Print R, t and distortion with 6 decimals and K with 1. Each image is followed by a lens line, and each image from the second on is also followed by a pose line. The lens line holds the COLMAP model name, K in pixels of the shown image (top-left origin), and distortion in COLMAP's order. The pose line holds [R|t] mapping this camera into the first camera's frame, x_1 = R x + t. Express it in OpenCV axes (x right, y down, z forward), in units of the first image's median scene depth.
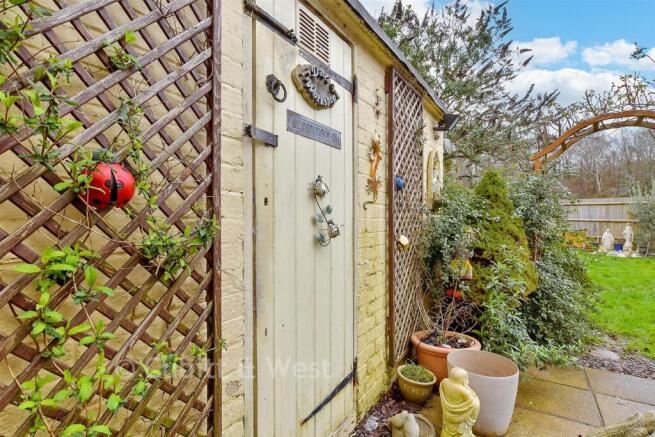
lens RADIAL K [[336.6, 0, 326.8], [0, 336.6, 218.6], [0, 0, 1]] dist [-0.007737, -0.000905]
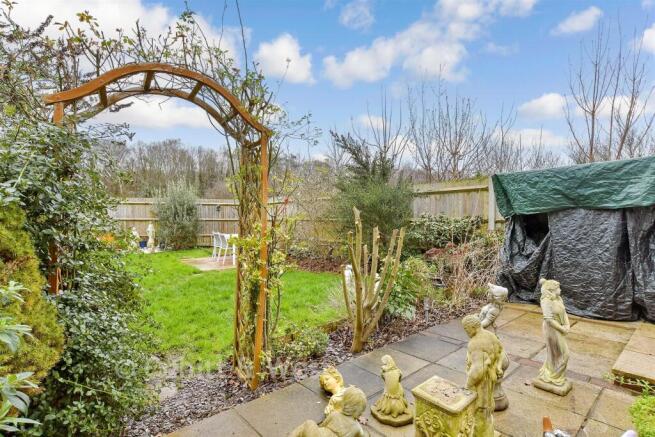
lens RADIAL K [[336.6, 0, 327.5], [0, 336.6, 219.8], [0, 0, 1]] dist [-0.007737, -0.000905]
pose [[0.329806, -0.012364, 0.943968, 0.242907], [0.009366, 0.999908, 0.009824, 0.011030], [-0.944002, 0.005601, 0.329892, 0.387291]]
